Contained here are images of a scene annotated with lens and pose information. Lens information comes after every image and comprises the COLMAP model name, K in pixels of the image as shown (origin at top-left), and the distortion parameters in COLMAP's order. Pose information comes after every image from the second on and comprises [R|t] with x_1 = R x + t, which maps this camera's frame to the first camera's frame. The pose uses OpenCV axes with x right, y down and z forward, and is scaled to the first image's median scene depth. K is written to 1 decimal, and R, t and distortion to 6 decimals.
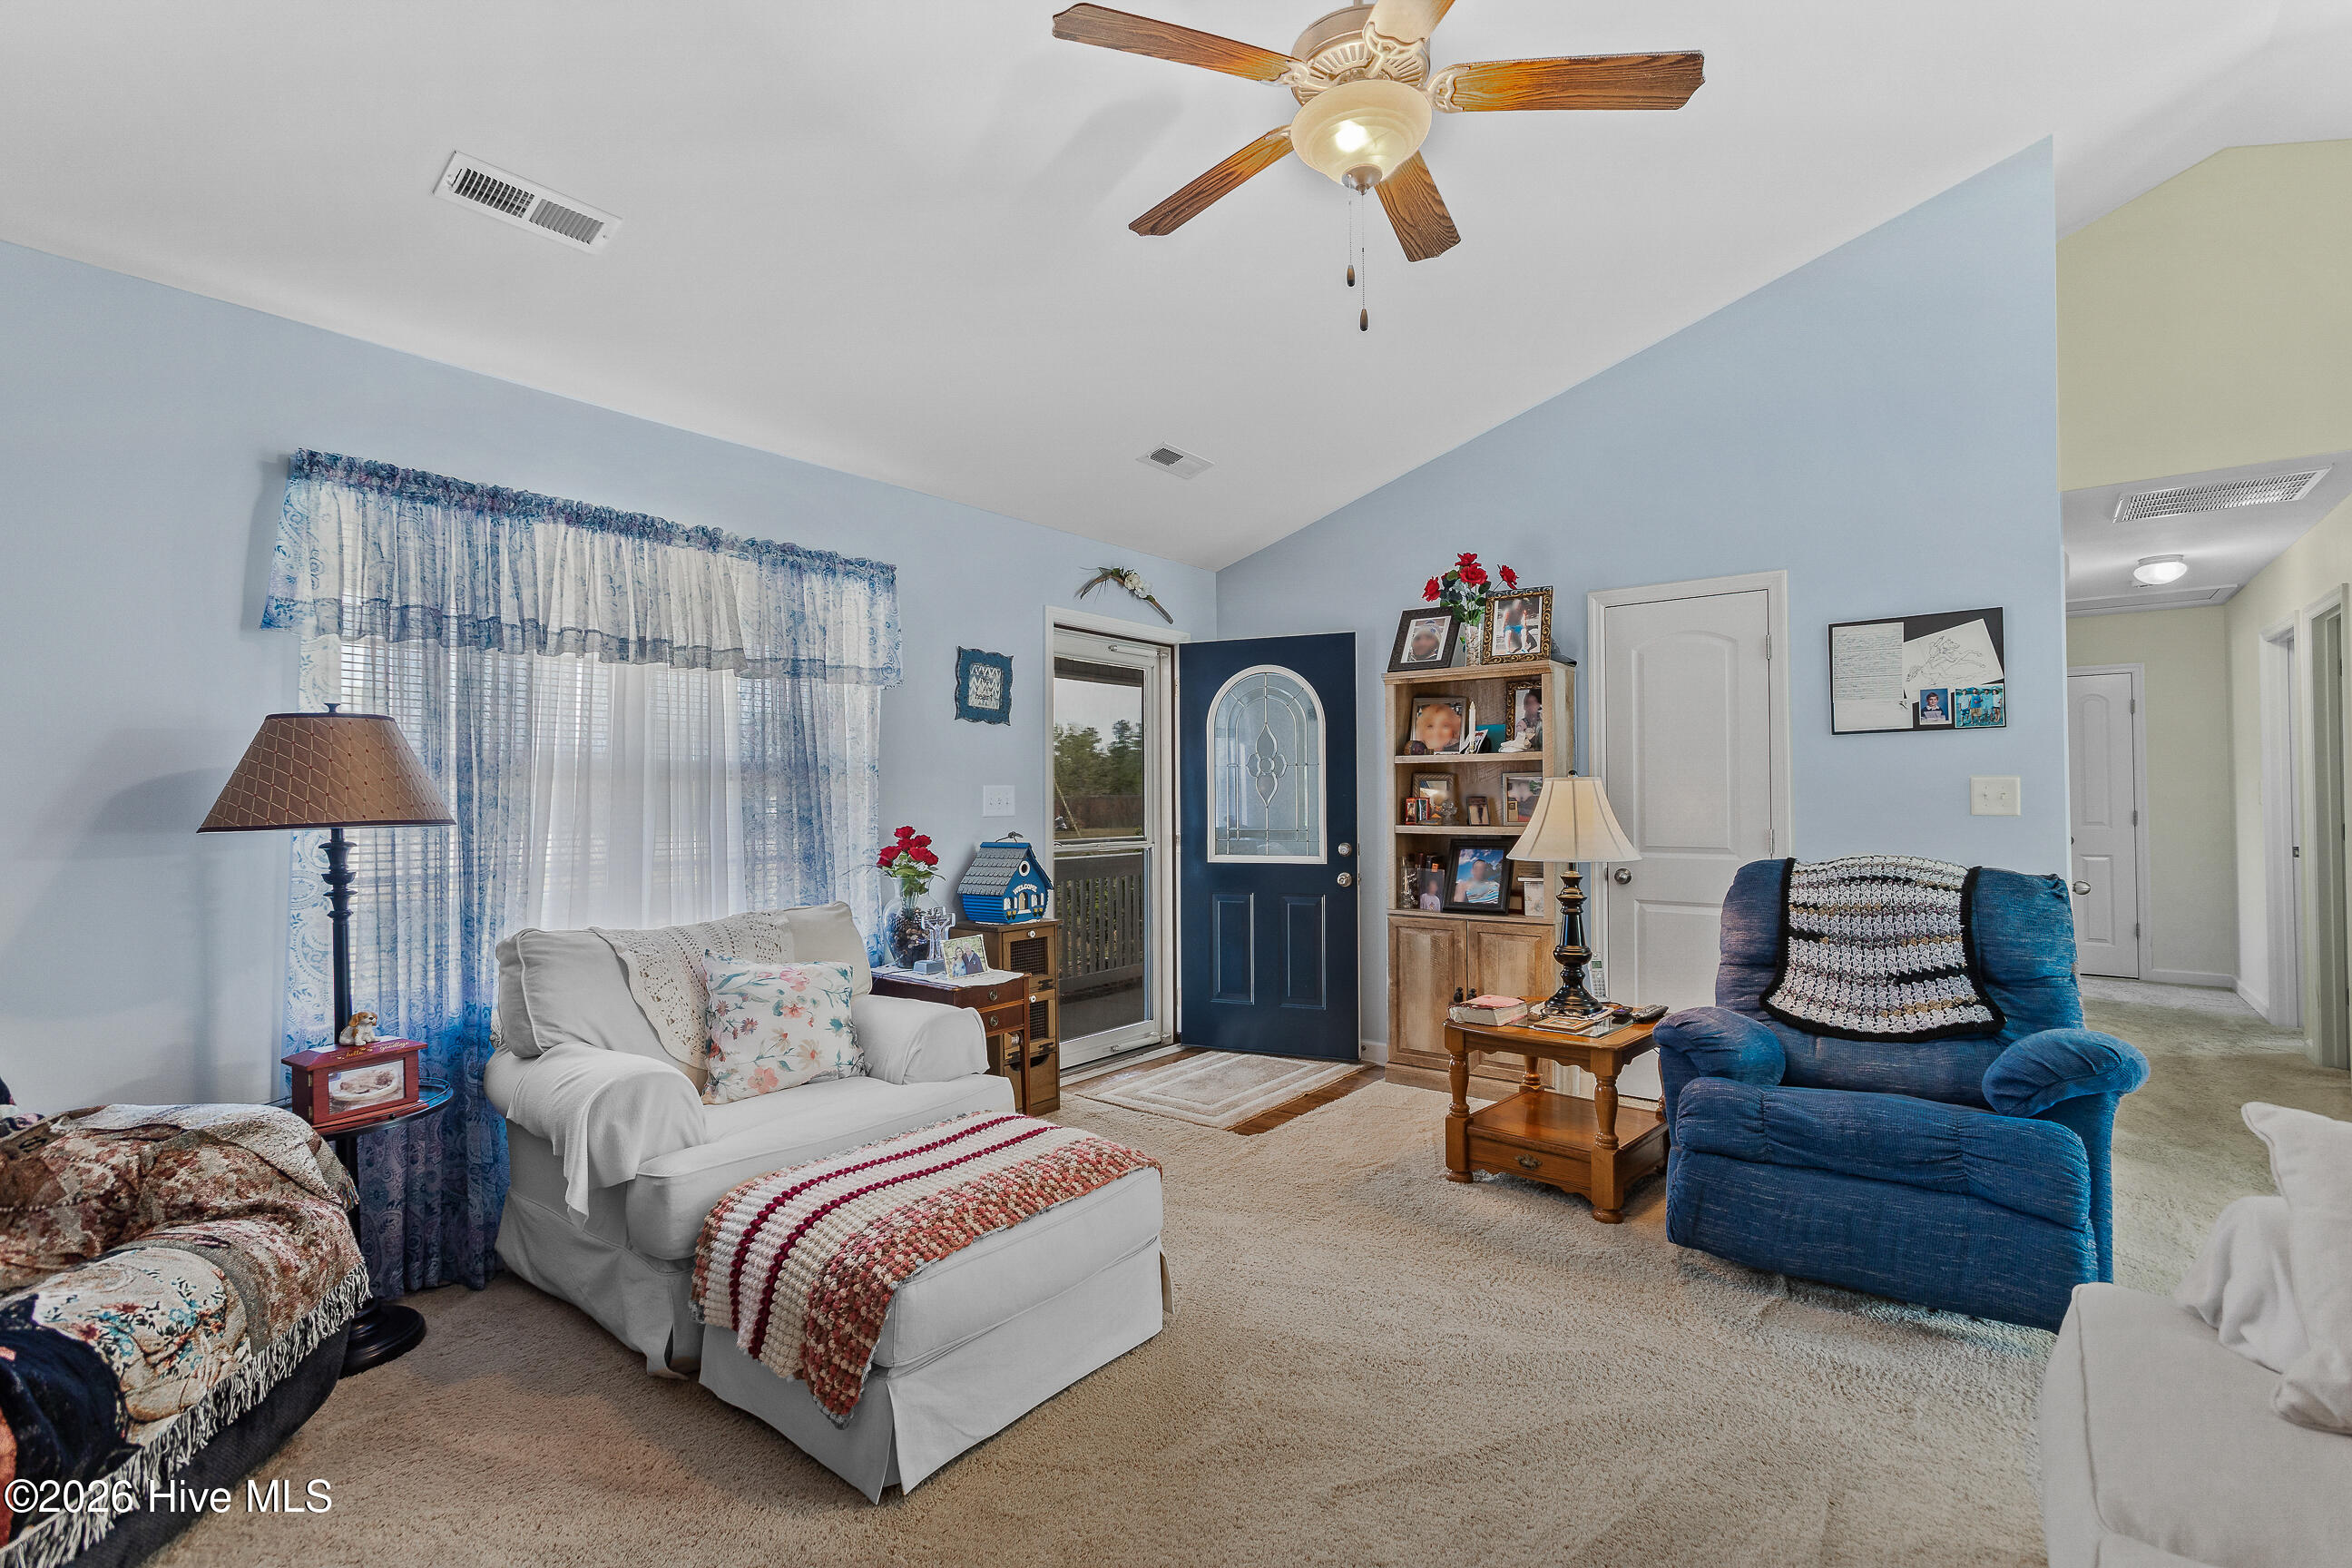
lens RADIAL K [[1067.6, 0, 1182.7], [0, 1067.6, 771.8], [0, 0, 1]] dist [-0.011505, 0.010118]
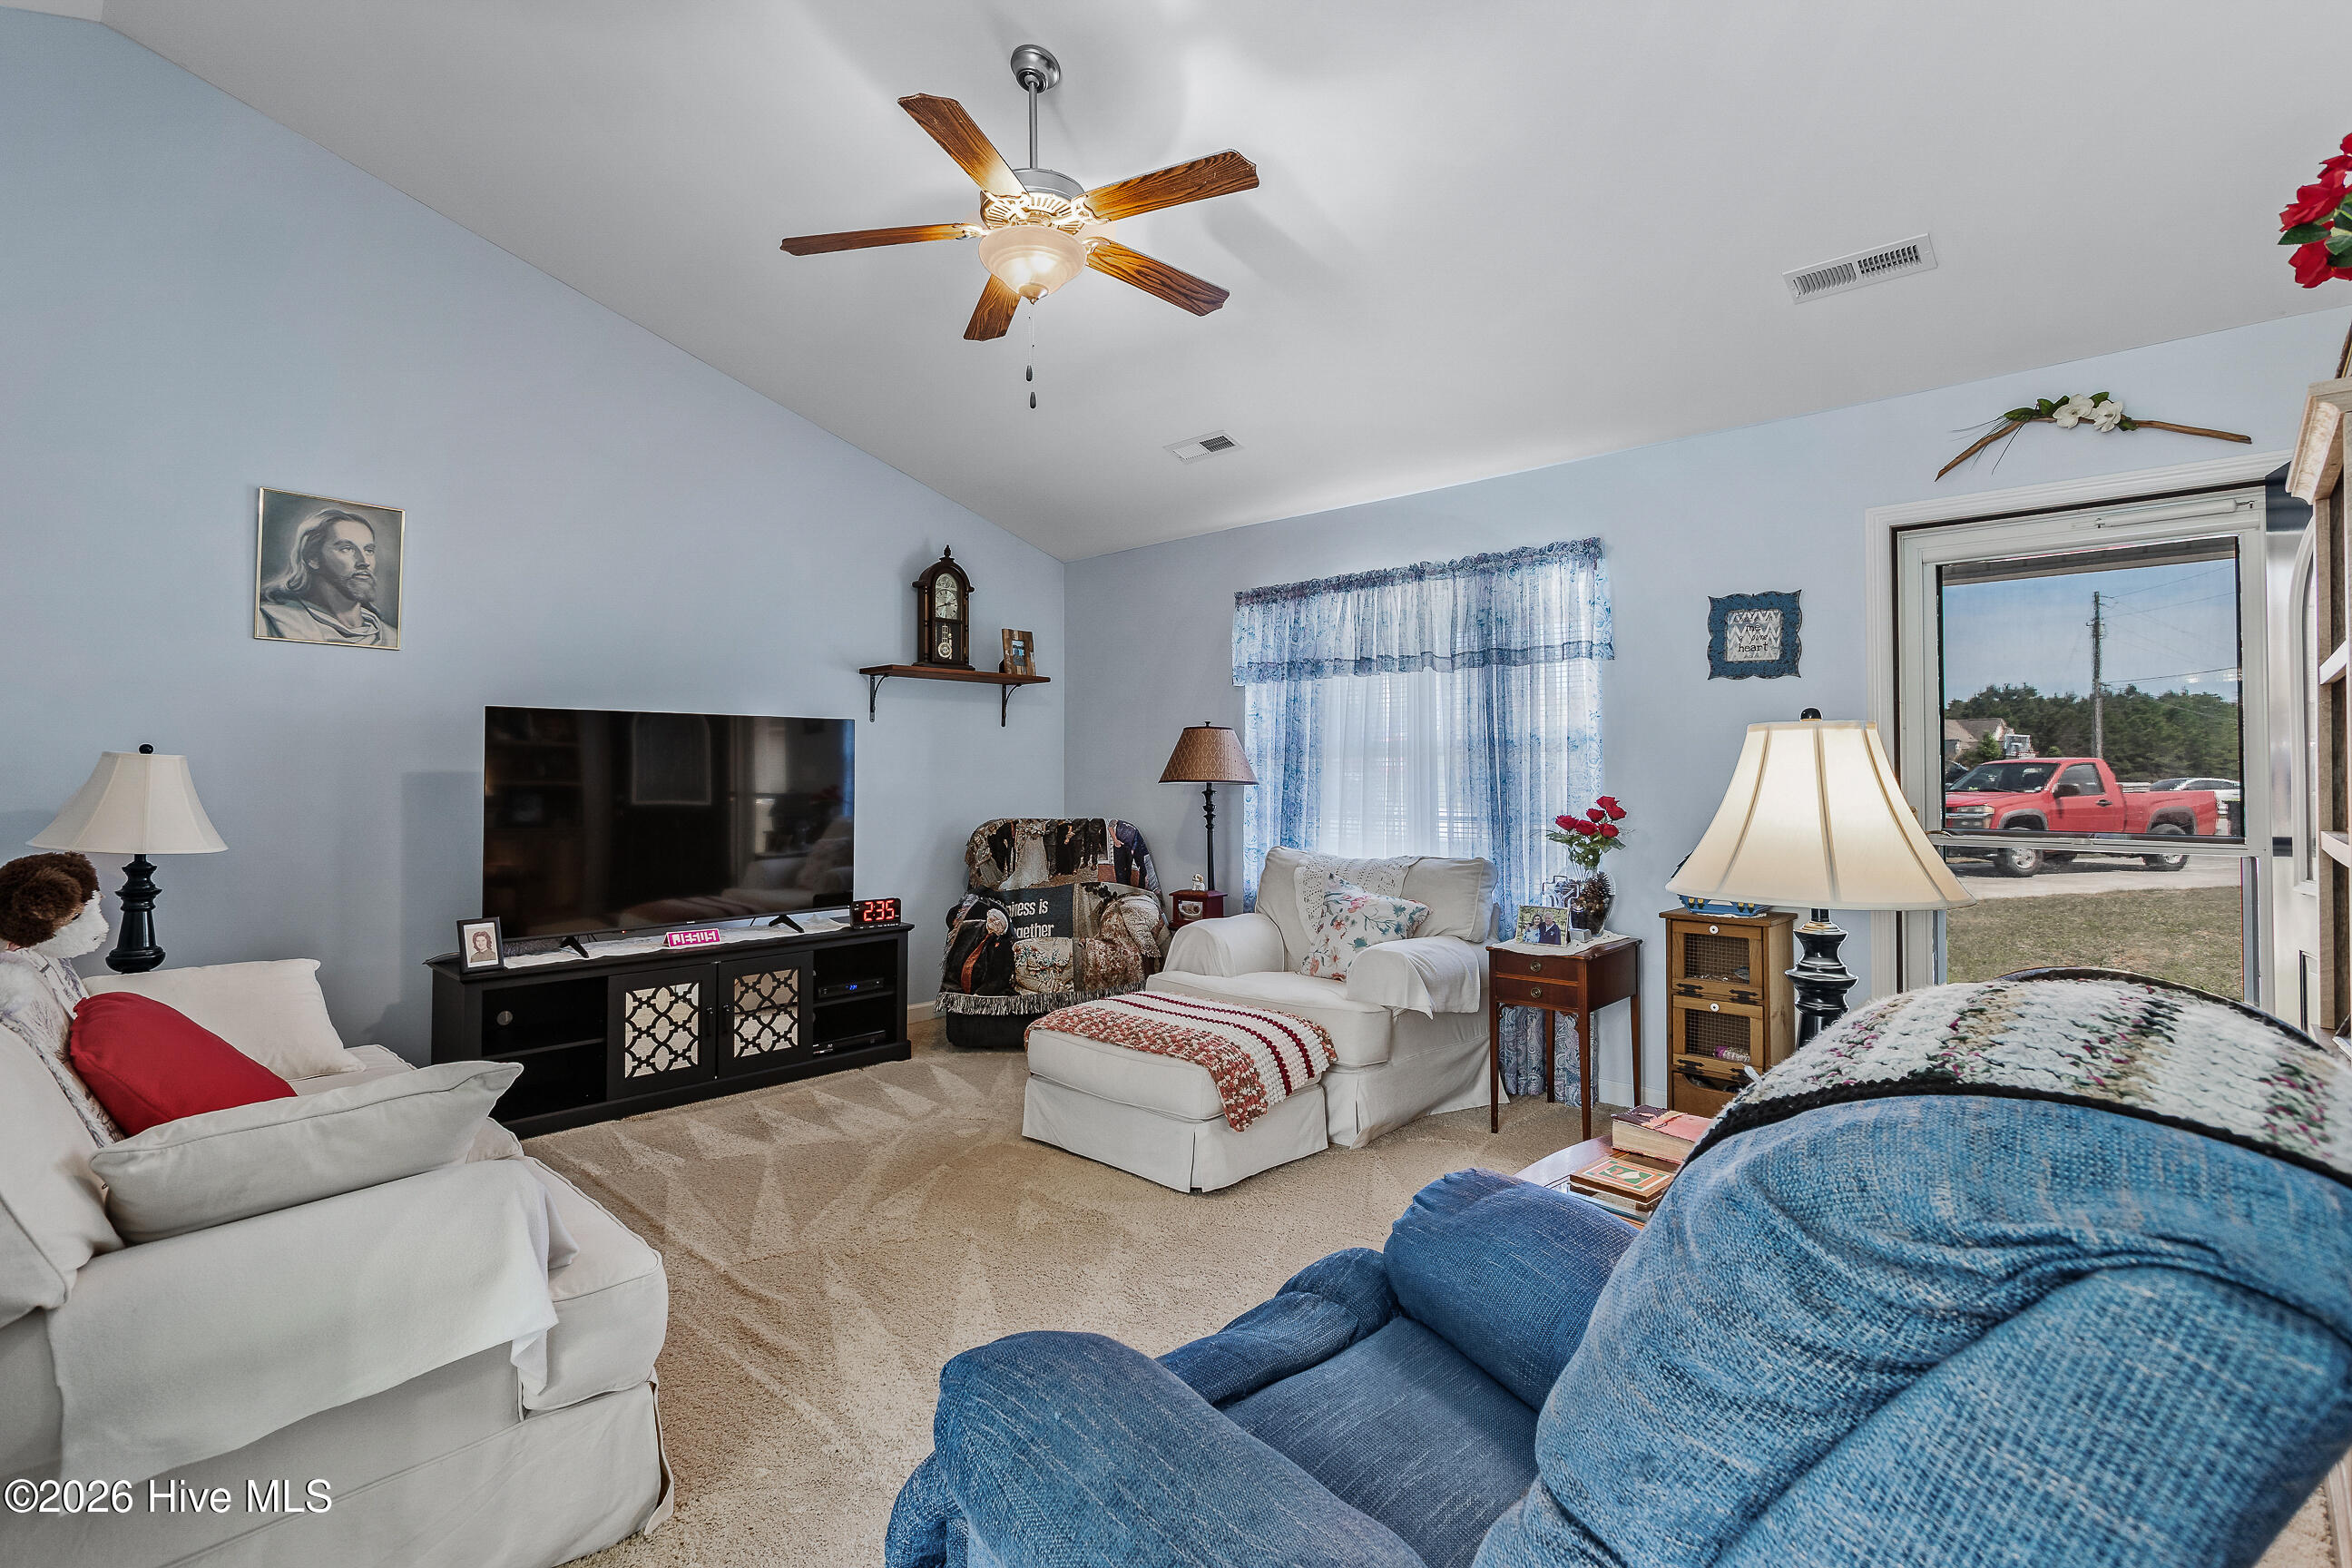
lens RADIAL K [[1100.6, 0, 1180.6], [0, 1100.6, 739.9], [0, 0, 1]] dist [-0.001761, -0.000123]
pose [[-0.078126, -0.025022, -0.996629, 0.836050], [0.025417, 0.999310, -0.027082, 0.017165], [0.996619, -0.027447, -0.077437, 0.720387]]
